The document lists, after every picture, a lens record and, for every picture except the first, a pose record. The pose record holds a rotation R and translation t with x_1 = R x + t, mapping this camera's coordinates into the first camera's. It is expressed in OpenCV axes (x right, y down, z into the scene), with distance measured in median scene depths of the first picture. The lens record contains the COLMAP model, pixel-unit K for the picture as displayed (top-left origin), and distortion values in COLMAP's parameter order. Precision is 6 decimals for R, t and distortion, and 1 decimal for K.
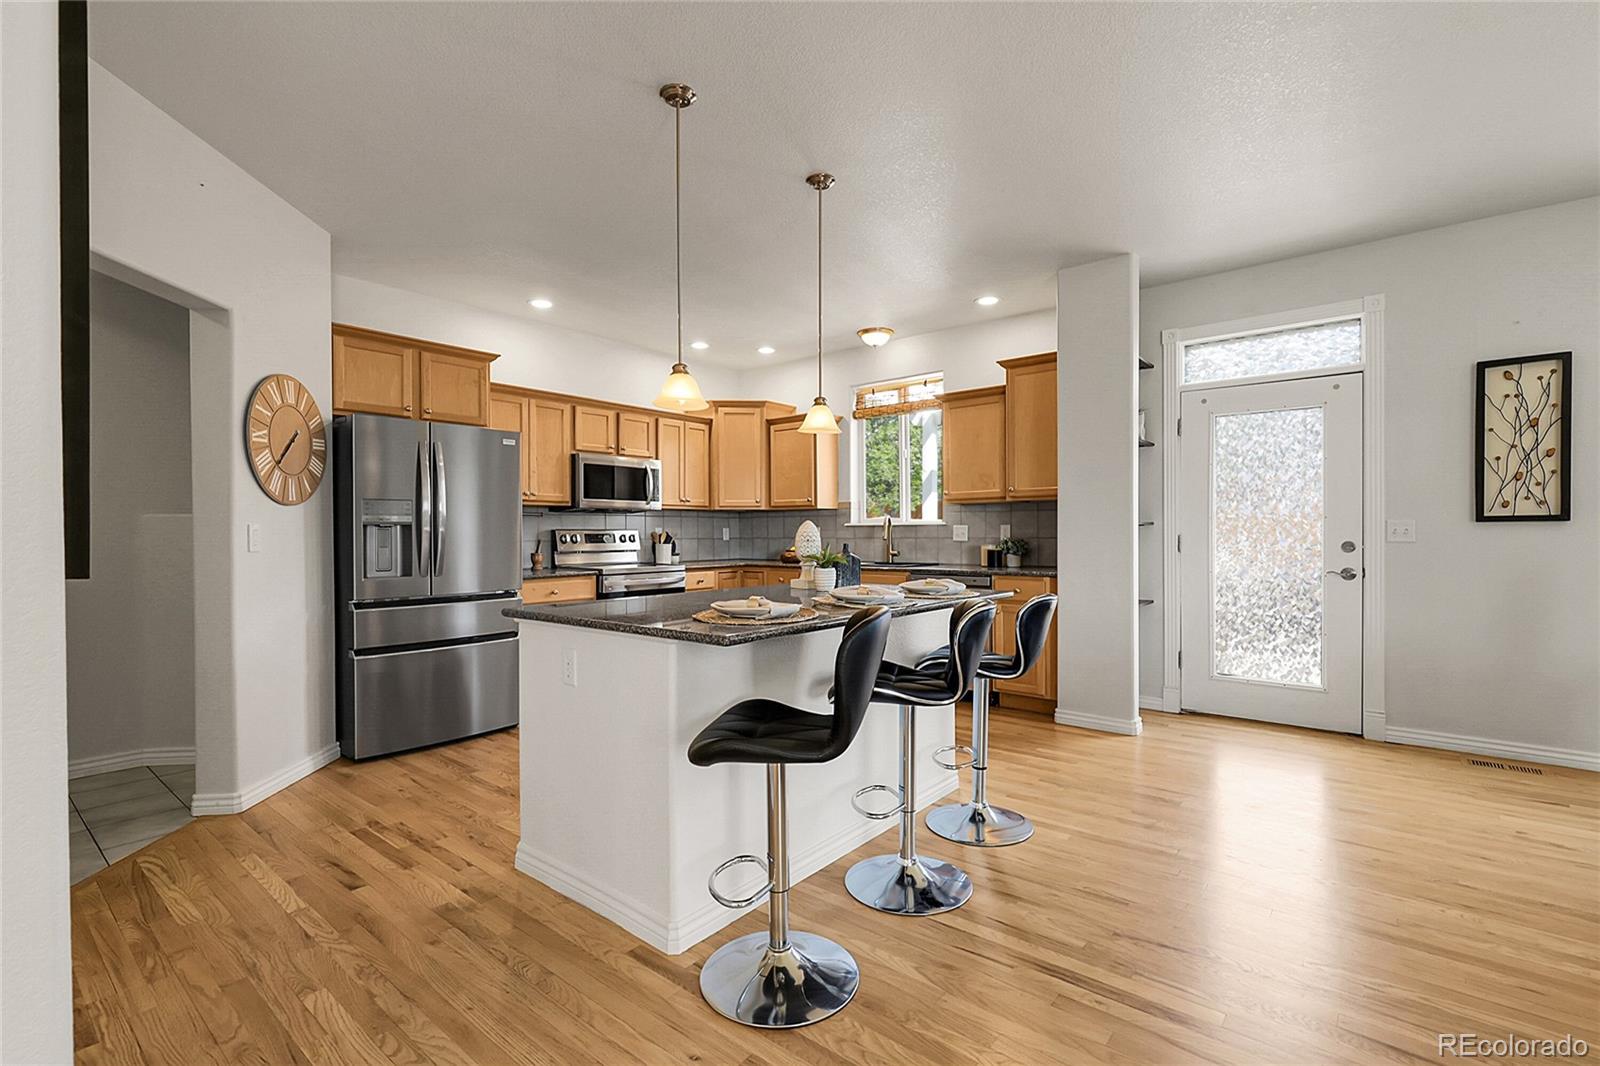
lens RADIAL K [[724.5, 0, 794.2], [0, 724.5, 537.2], [0, 0, 1]] dist [0.004882, 0.000430]
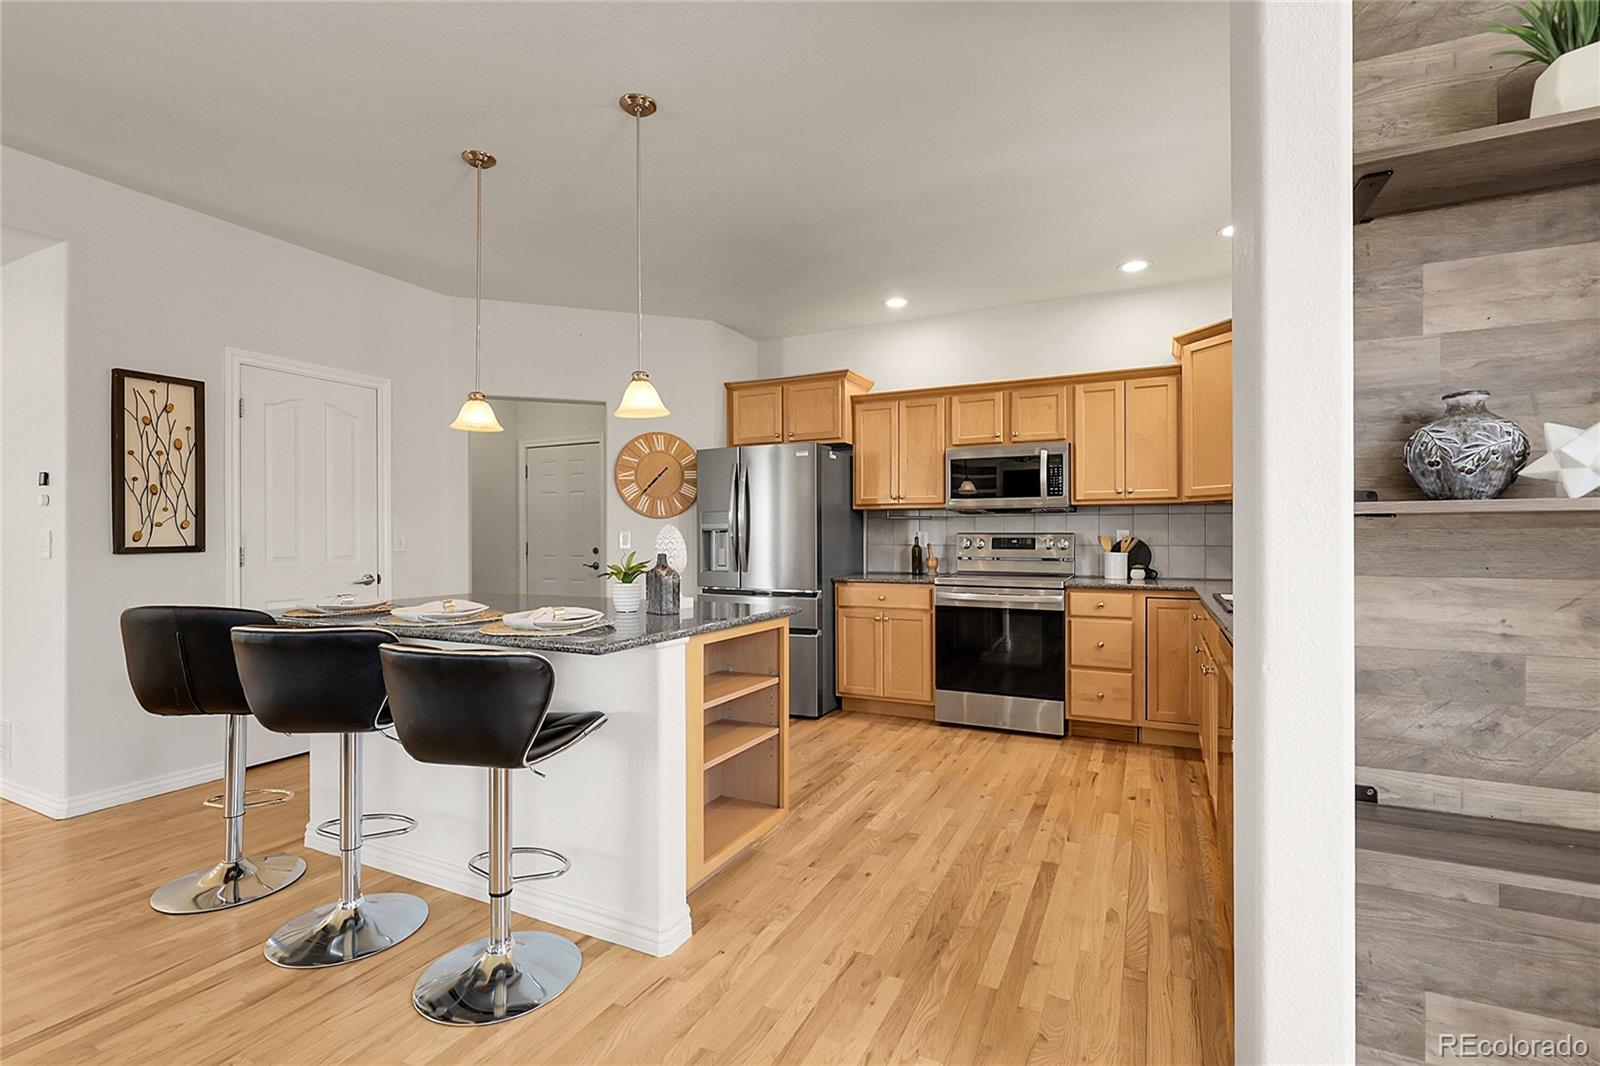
lens RADIAL K [[724.5, 0, 796.3], [0, 724.5, 533.5], [0, 0, 1]] dist [0.004882, 0.000430]
pose [[0.235500, -0.004025, -0.971866, 0.686758], [-0.006804, 0.999960, -0.005790, -0.005389], [0.971851, 0.007976, 0.235463, 0.775714]]
